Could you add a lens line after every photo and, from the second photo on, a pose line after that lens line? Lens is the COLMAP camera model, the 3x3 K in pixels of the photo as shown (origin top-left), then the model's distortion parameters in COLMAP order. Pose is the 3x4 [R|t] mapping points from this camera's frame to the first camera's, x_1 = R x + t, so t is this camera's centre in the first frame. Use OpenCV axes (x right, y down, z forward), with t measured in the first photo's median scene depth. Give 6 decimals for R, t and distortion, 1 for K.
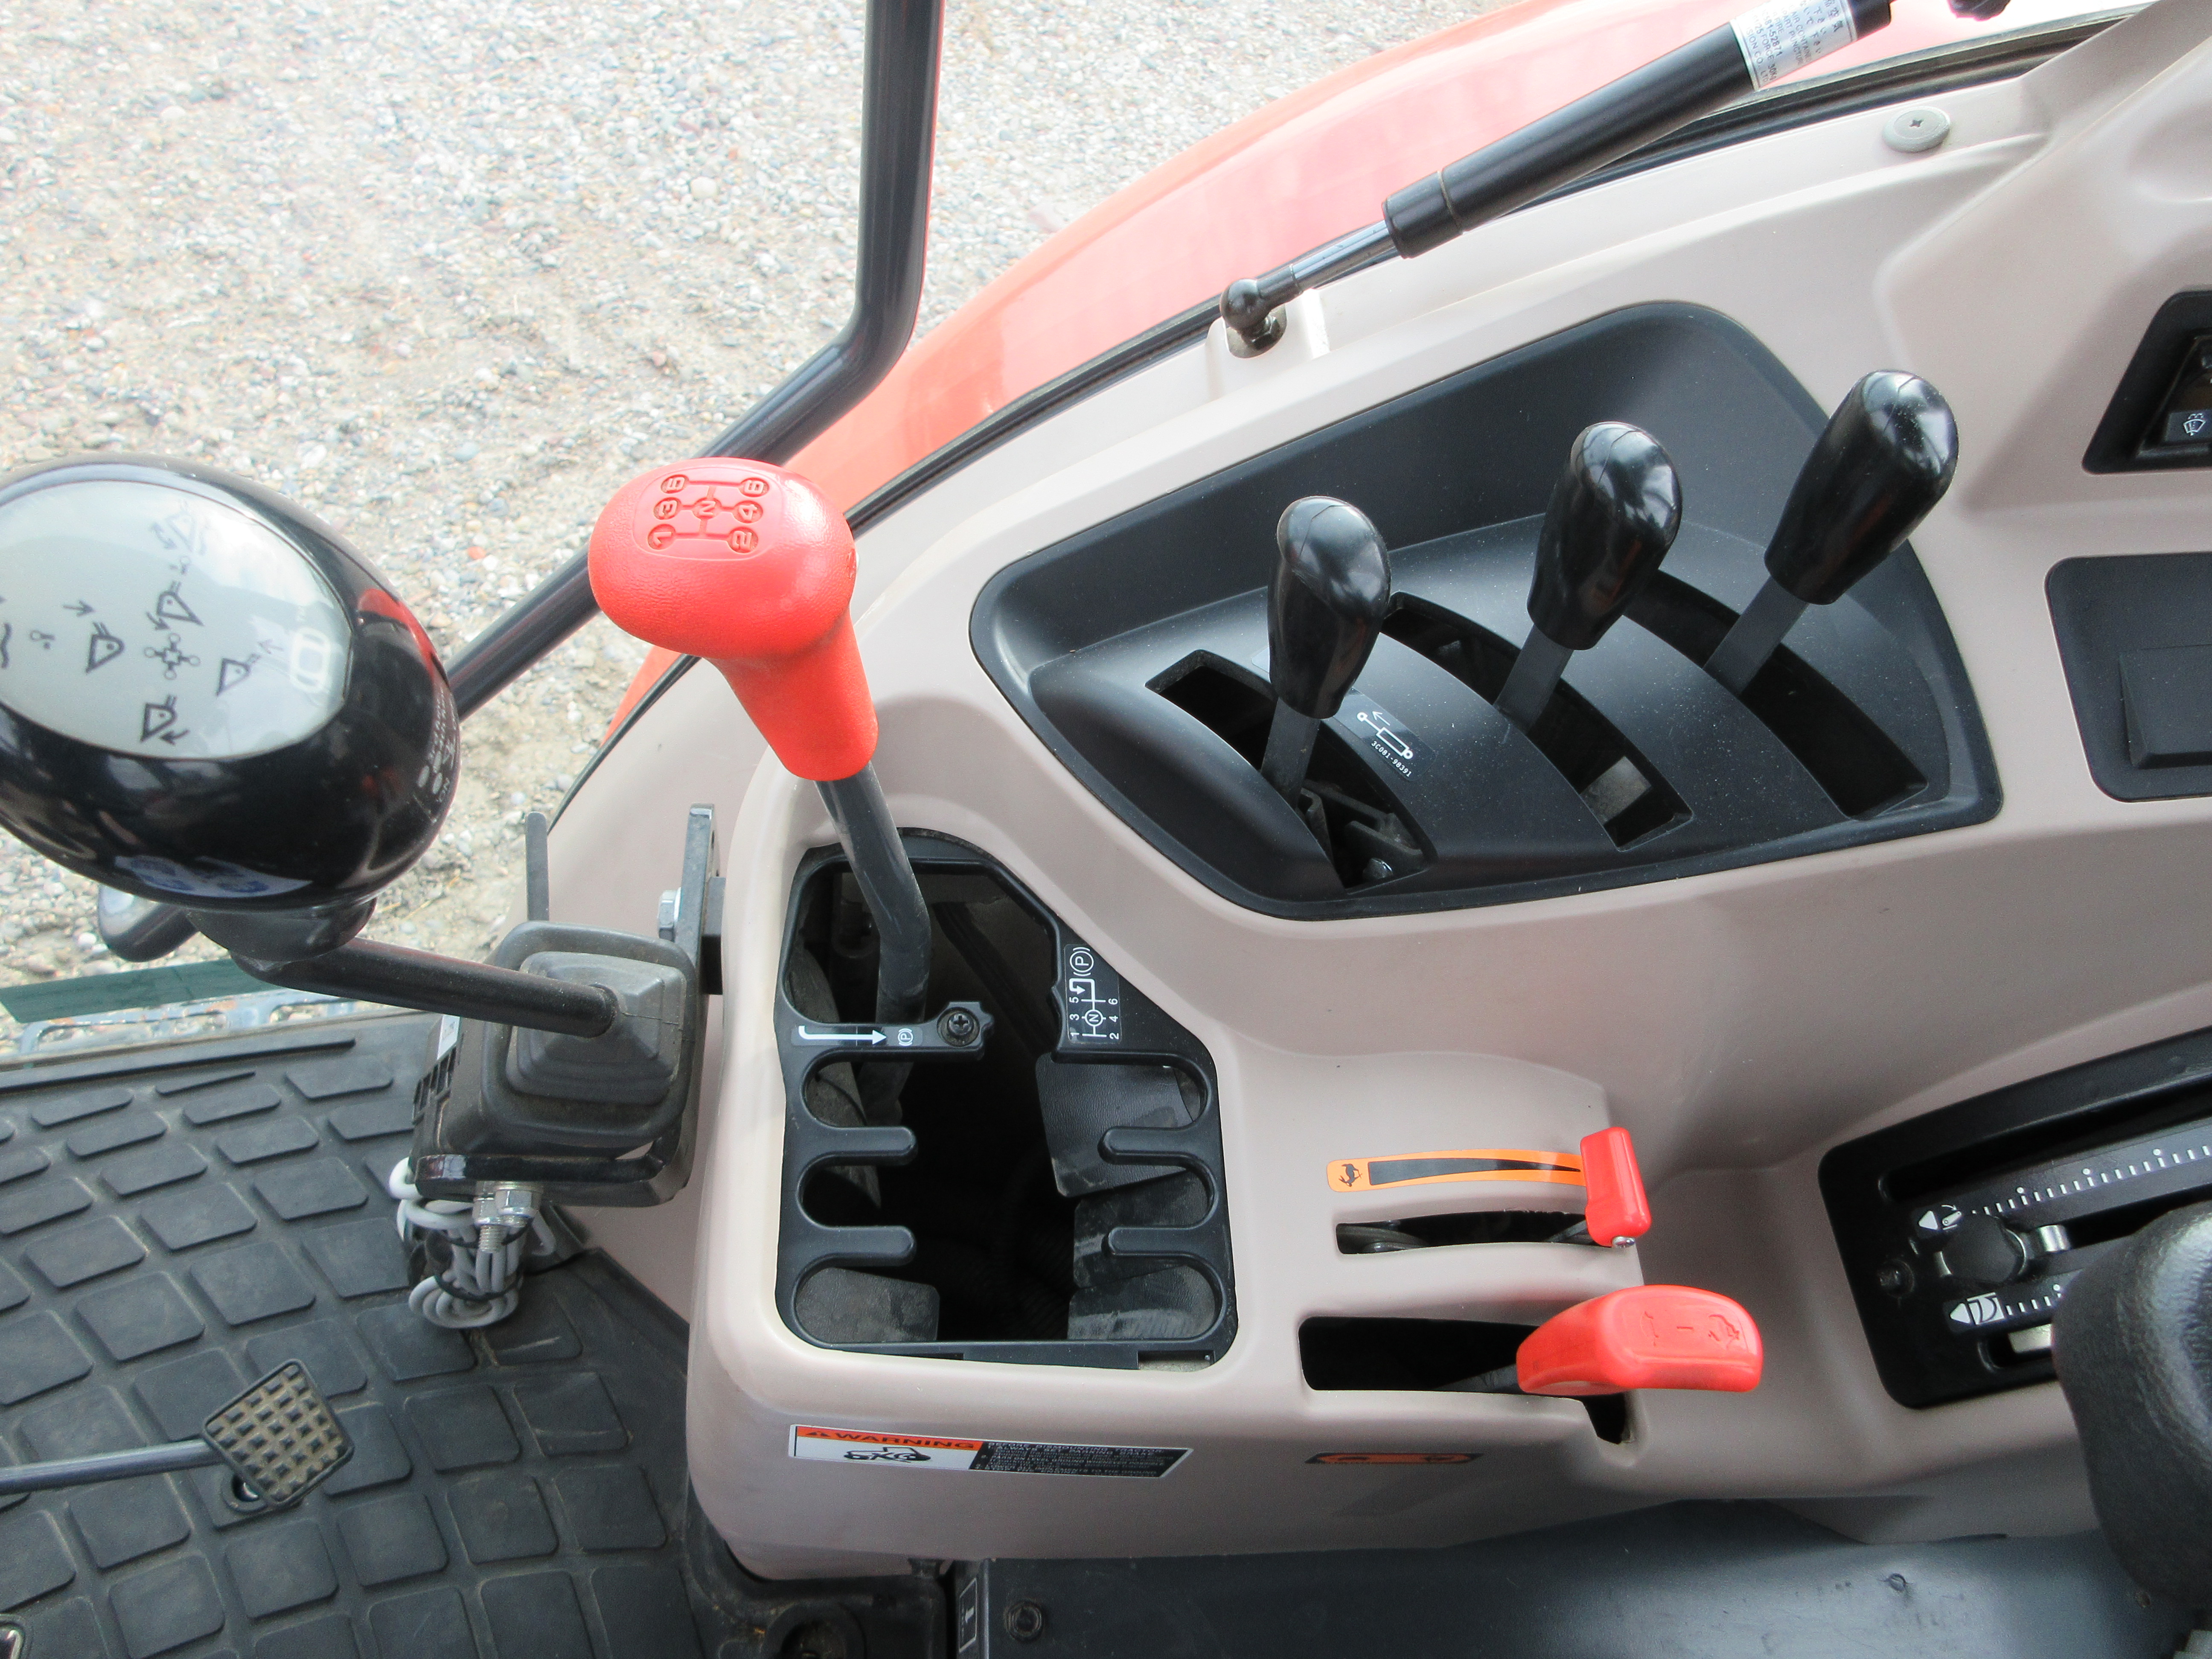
lens RADIAL K [[1616.2, 0, 1111.6], [0, 1616.2, 826.4], [0, 0, 1]] dist [-0.001145, -0.003448]
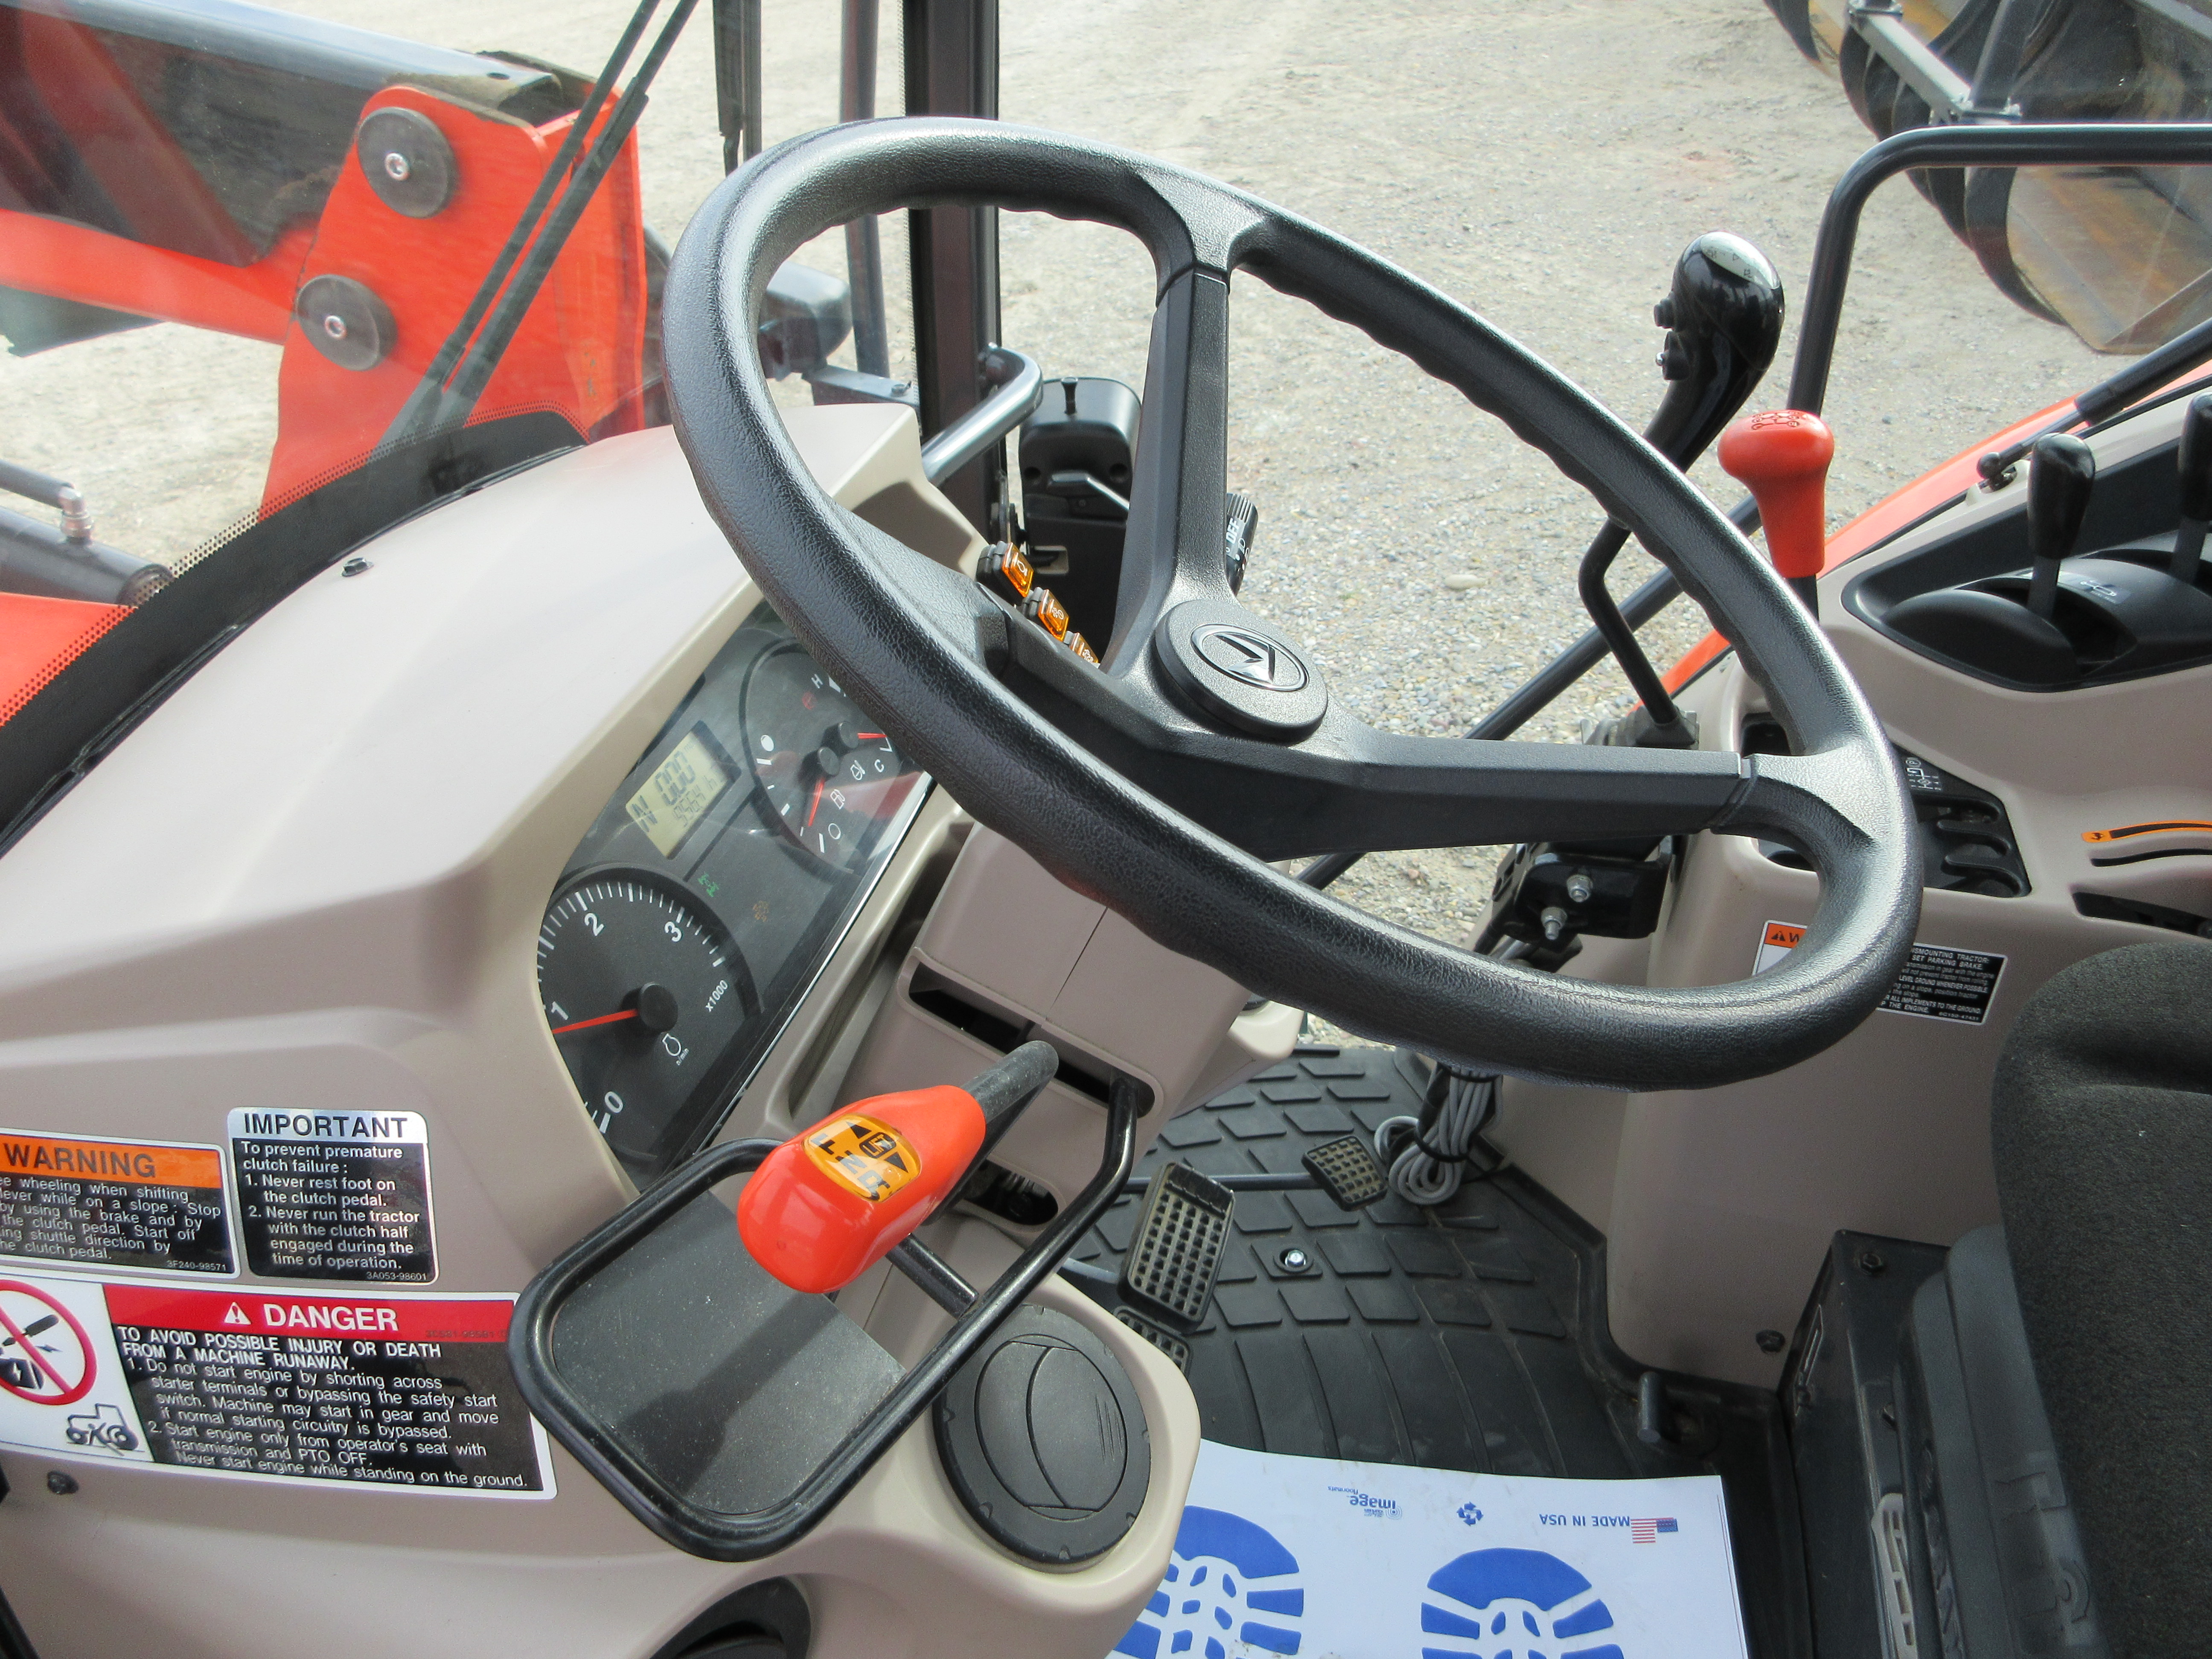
lens RADIAL K [[1616.2, 0, 1100.2], [0, 1616.2, 840.7], [0, 0, 1]] dist [-0.001145, -0.003448]
pose [[0.930201, -0.003928, -0.367030, -0.043950], [-0.147585, 0.911548, -0.383796, 0.215133], [0.336073, 0.411175, 0.847343, -0.172364]]
